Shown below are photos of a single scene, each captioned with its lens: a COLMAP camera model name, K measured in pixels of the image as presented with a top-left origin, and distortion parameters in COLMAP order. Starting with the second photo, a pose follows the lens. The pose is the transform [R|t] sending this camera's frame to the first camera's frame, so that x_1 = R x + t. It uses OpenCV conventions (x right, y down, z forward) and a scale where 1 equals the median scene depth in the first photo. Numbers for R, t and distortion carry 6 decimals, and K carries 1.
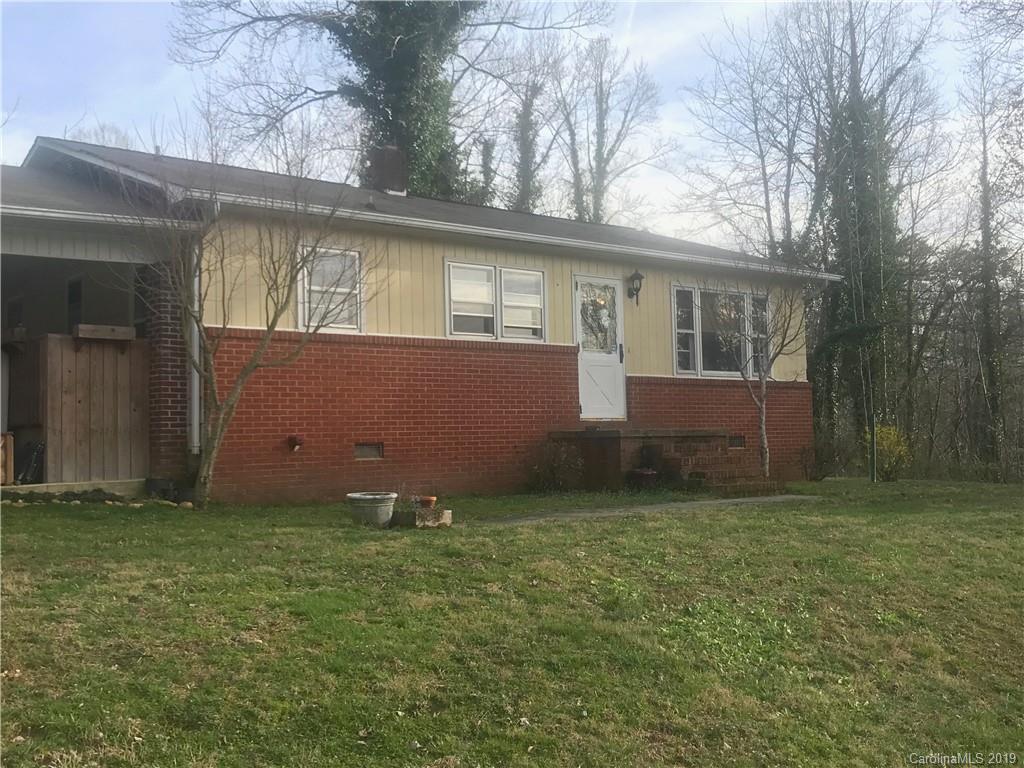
lens RADIAL K [[1144.2, 0, 510.8], [0, 1144.2, 355.4], [0, 0, 1]] dist [0.141431, -0.018882]
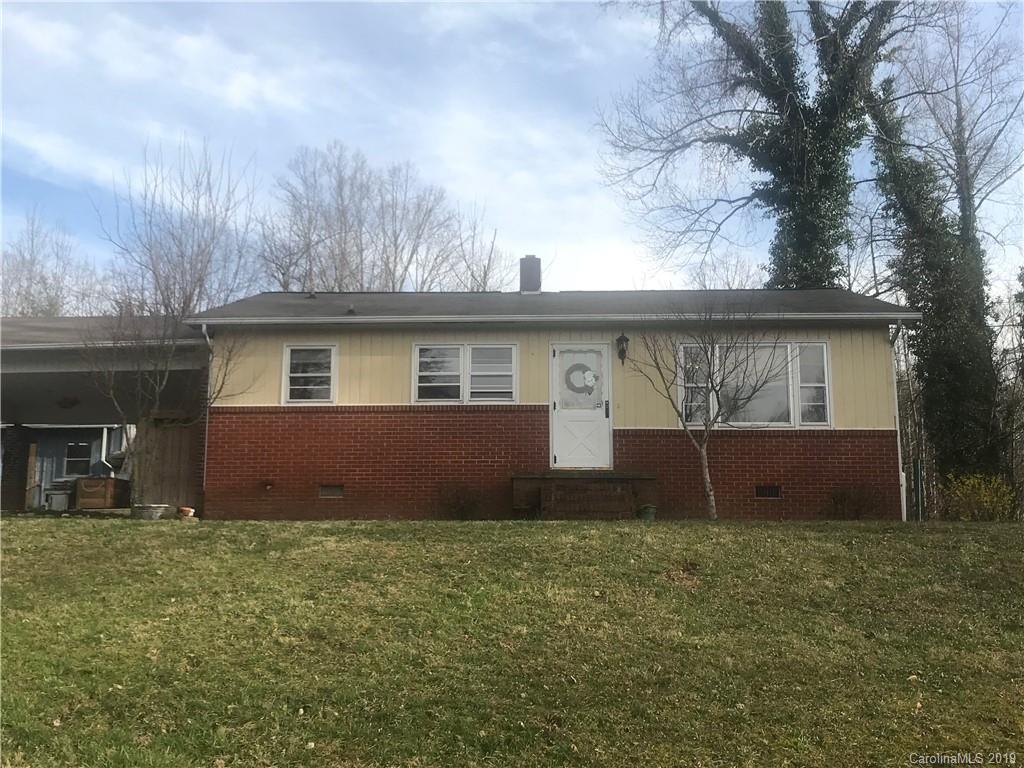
lens RADIAL K [[1144.2, 0, 510.8], [0, 1144.2, 355.4], [0, 0, 1]] dist [0.141431, -0.018882]
pose [[0.730285, -0.101538, -0.675554, 0.811172], [0.033577, 0.993032, -0.112959, 0.071414], [0.682317, 0.059809, 0.728606, 0.124402]]
